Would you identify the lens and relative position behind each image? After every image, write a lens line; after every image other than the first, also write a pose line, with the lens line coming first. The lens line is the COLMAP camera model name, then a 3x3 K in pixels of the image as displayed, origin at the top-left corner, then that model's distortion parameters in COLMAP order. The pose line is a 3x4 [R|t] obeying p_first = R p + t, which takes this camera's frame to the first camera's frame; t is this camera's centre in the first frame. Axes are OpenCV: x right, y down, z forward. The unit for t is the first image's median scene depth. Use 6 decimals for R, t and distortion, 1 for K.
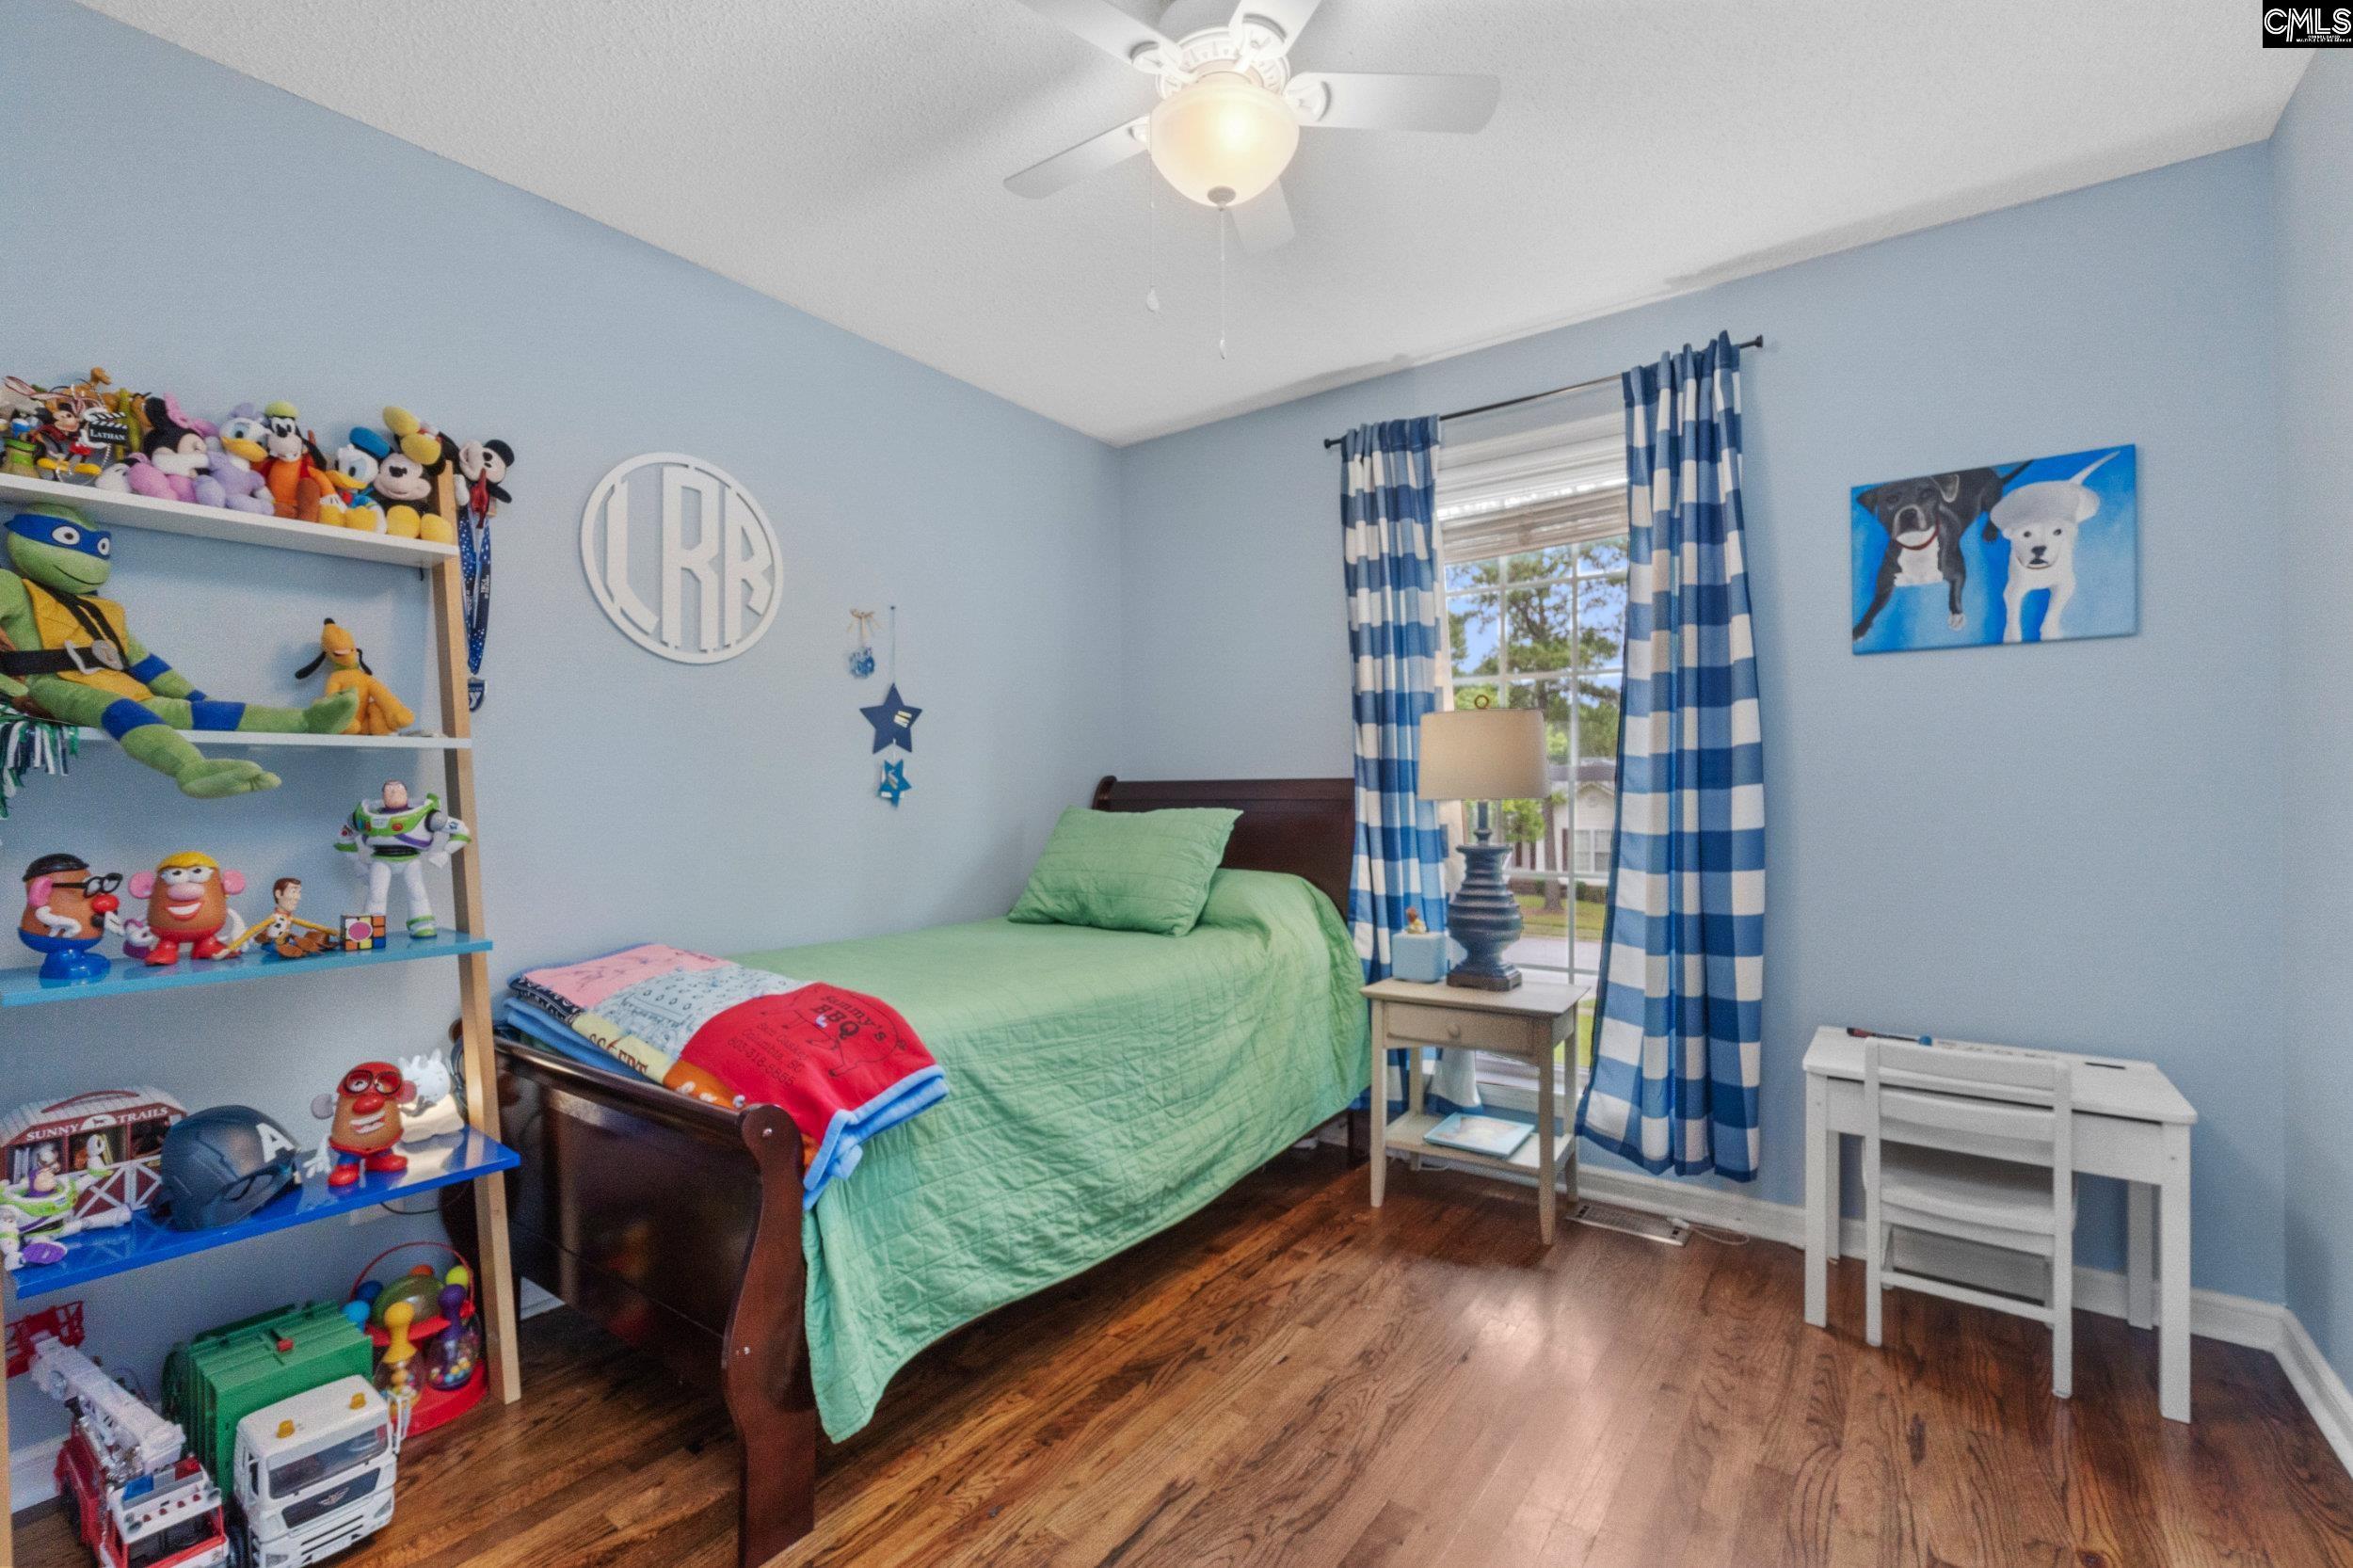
lens RADIAL K [[1040.3, 0, 1157.3], [0, 1040.3, 785.0], [0, 0, 1]] dist [-0.001365, -0.001145]
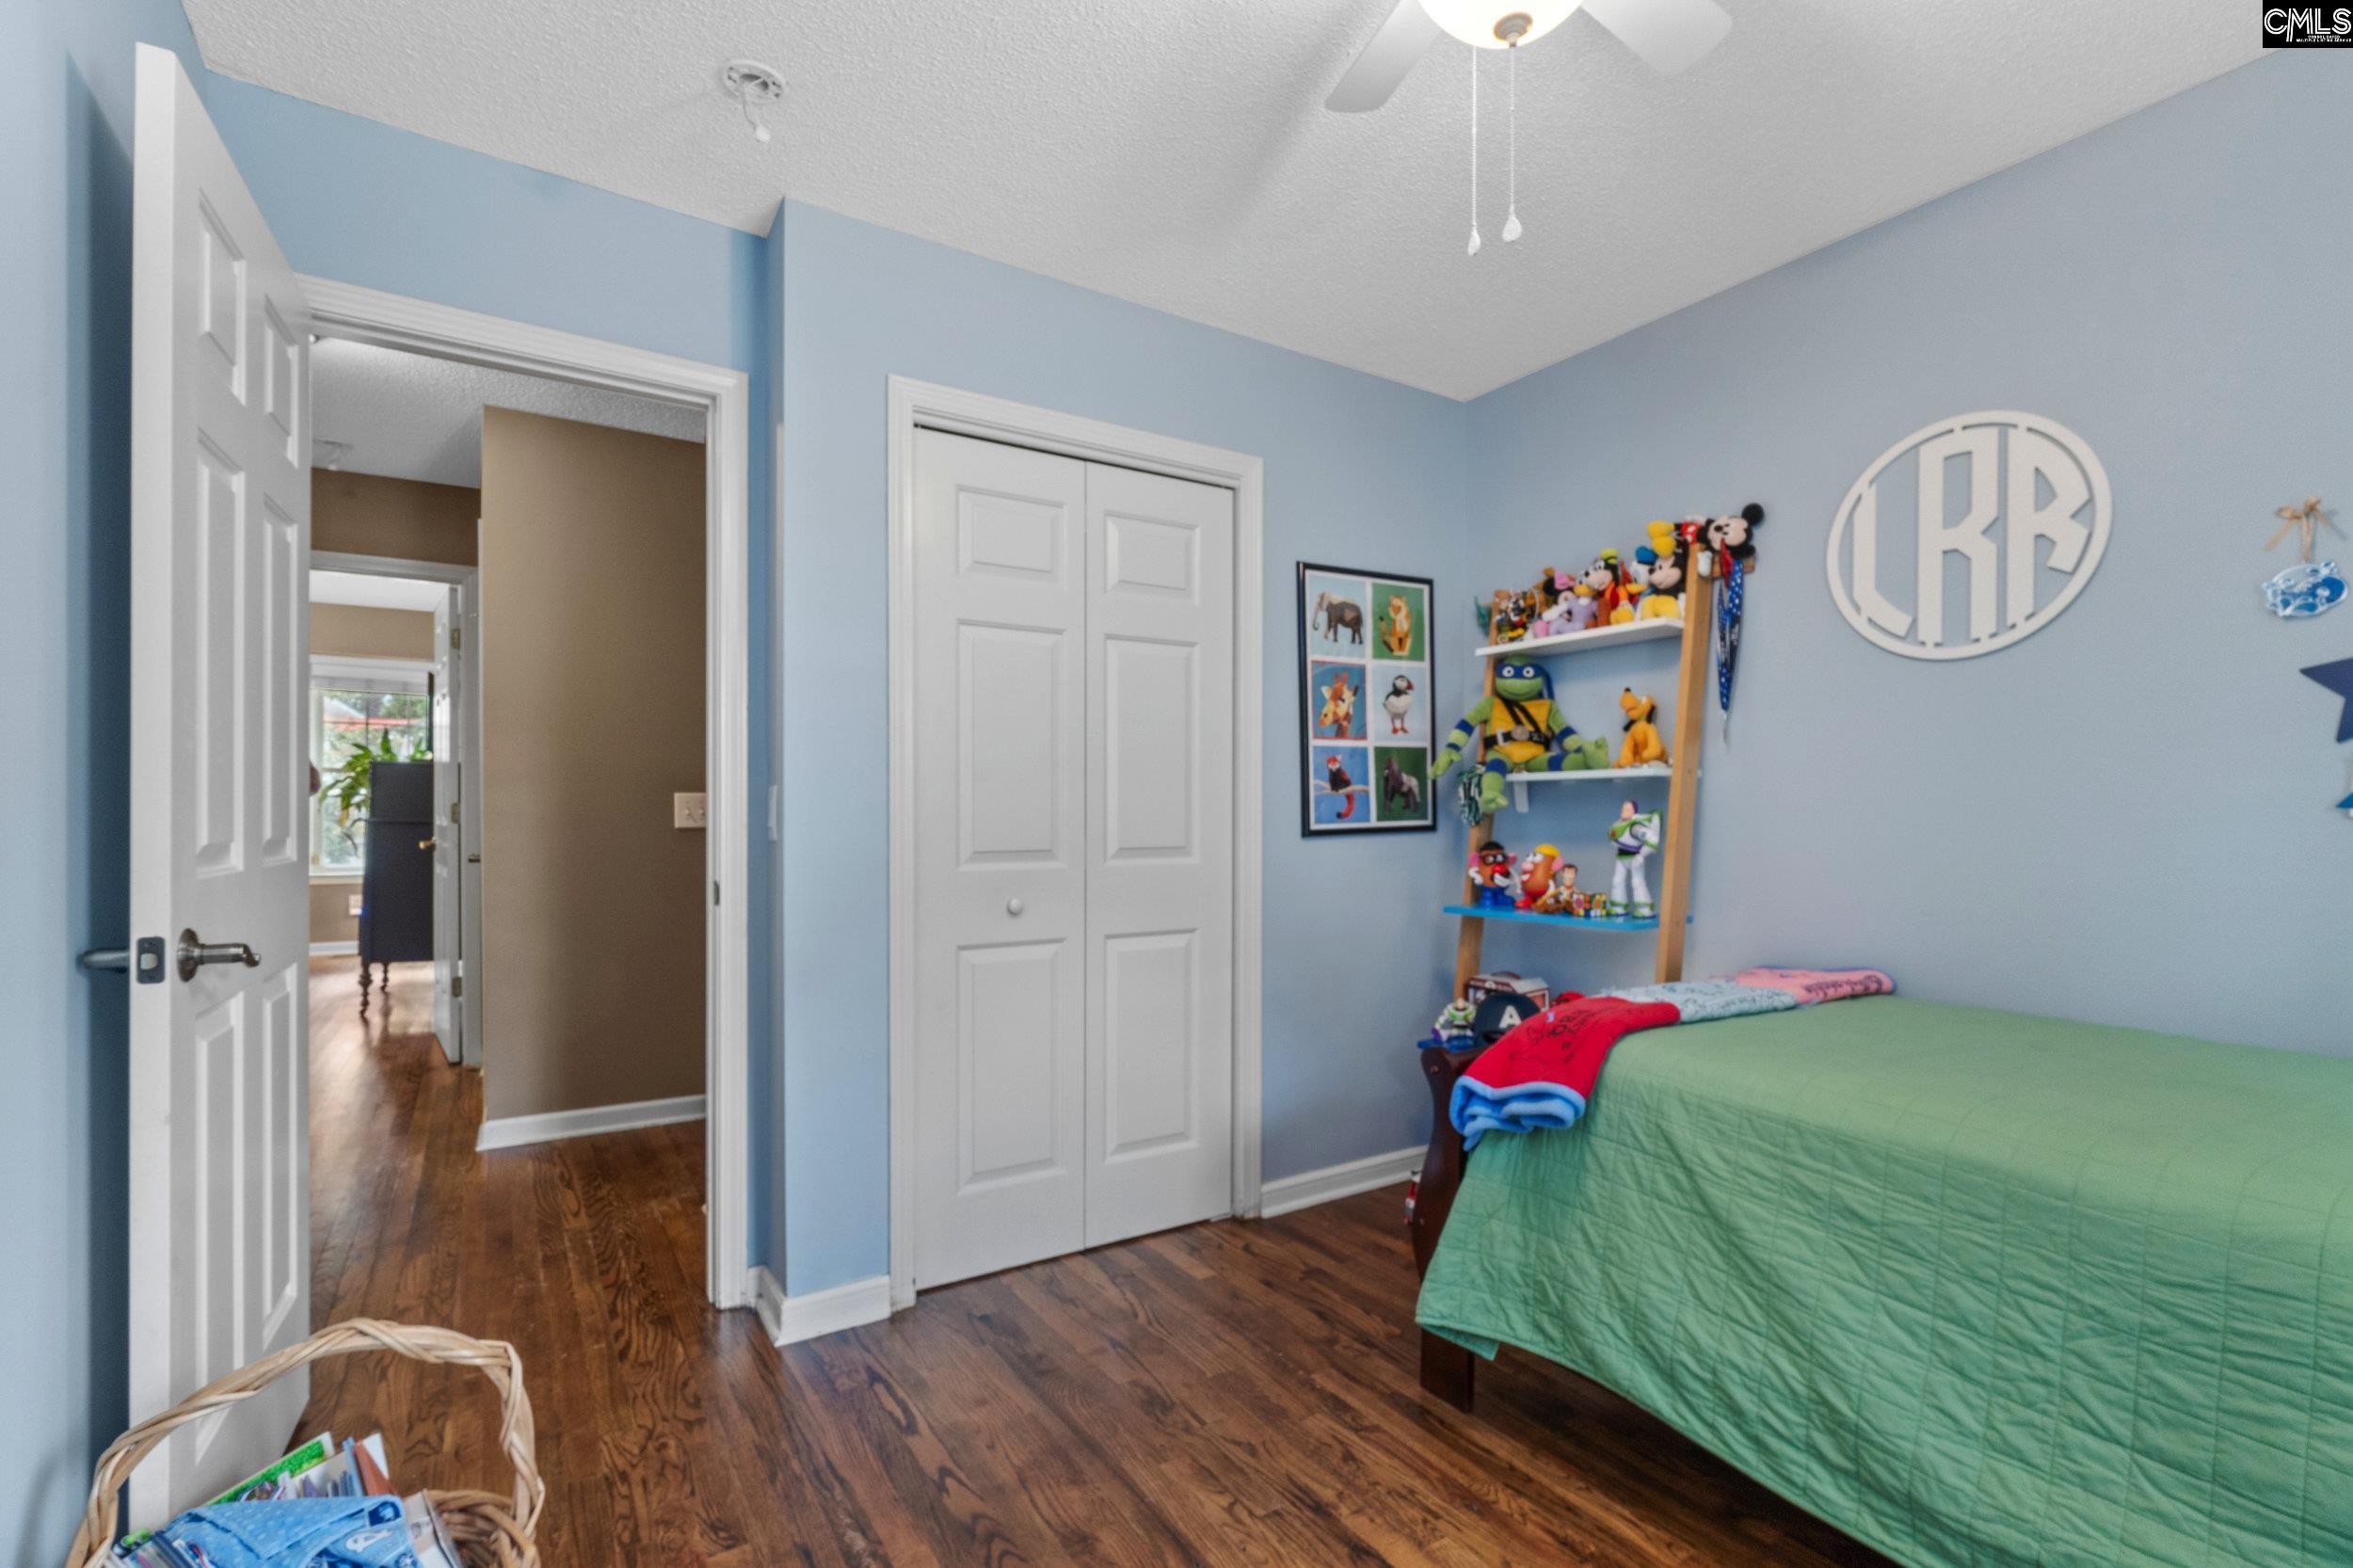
lens RADIAL K [[1040.3, 0, 1161.4], [0, 1040.3, 807.4], [0, 0, 1]] dist [-0.001365, -0.001145]
pose [[-0.364652, -0.002117, -0.931141, 0.711351], [0.006888, 0.999964, -0.004971, 0.006305], [0.931118, -0.008227, -0.364624, 0.849459]]
